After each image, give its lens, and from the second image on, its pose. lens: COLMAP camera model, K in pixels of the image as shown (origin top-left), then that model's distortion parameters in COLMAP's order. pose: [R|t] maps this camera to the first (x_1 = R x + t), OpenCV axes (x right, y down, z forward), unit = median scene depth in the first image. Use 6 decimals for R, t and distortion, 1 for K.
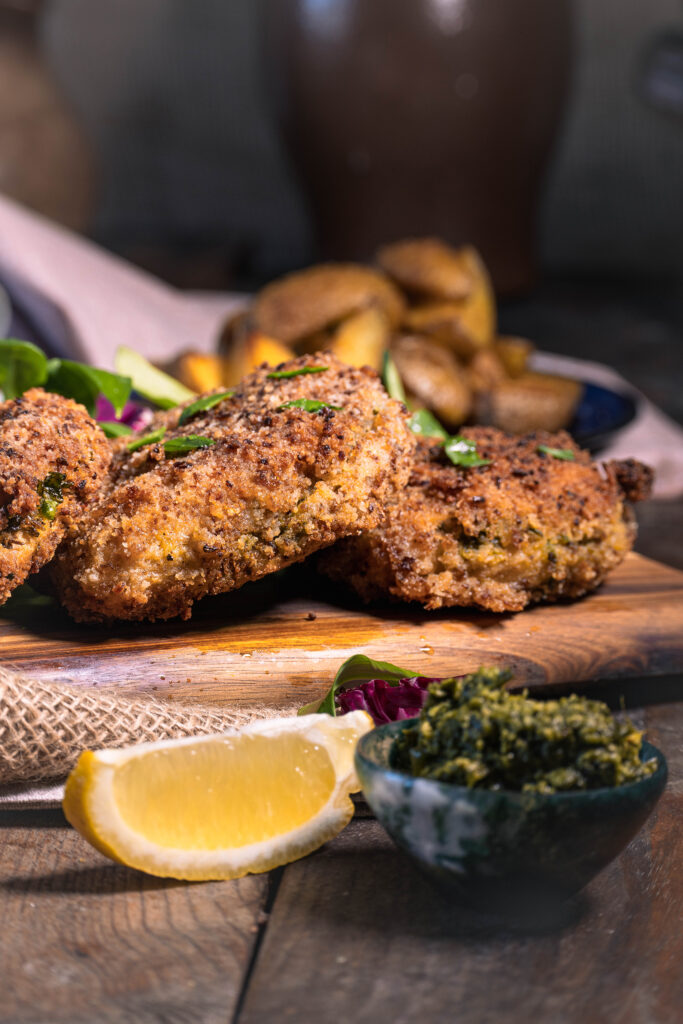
lens RADIAL K [[3073.9, 0, 341.5], [0, 3073.9, 512.0], [0, 0, 1]] dist [0.066113, -0.818887]
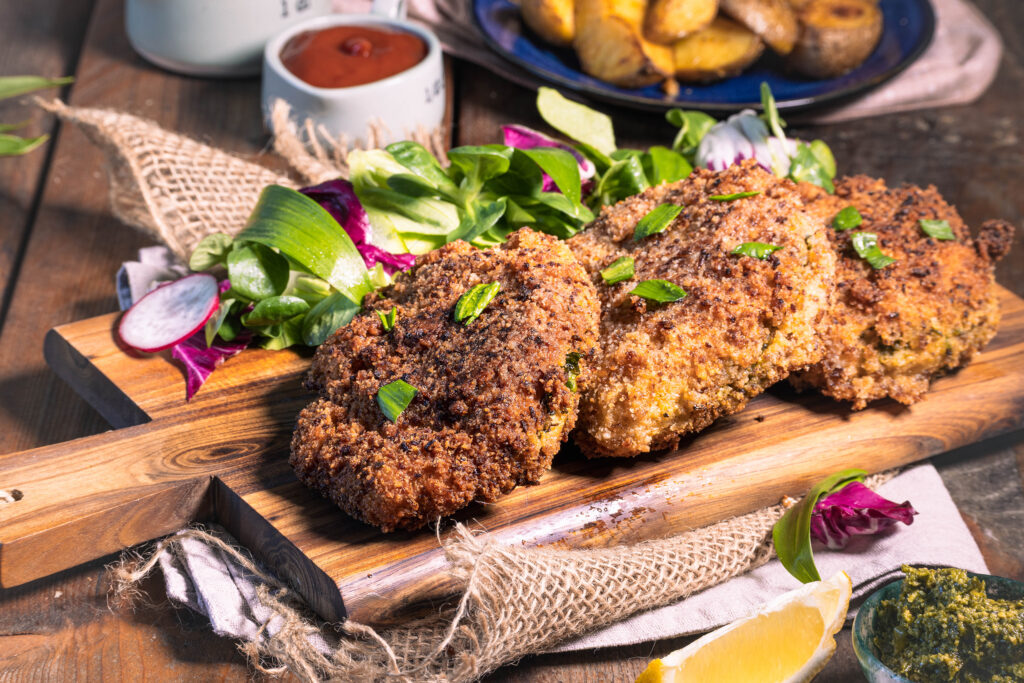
lens RADIAL K [[3073.9, 0, 512.0], [0, 3073.9, 341.5], [0, 0, 1]] dist [0.066113, -0.818887]
pose [[0.998515, -0.033736, 0.042784, -0.166503], [0.020185, 0.958420, 0.284645, -0.360433], [-0.050608, -0.283359, 0.957678, -0.173332]]
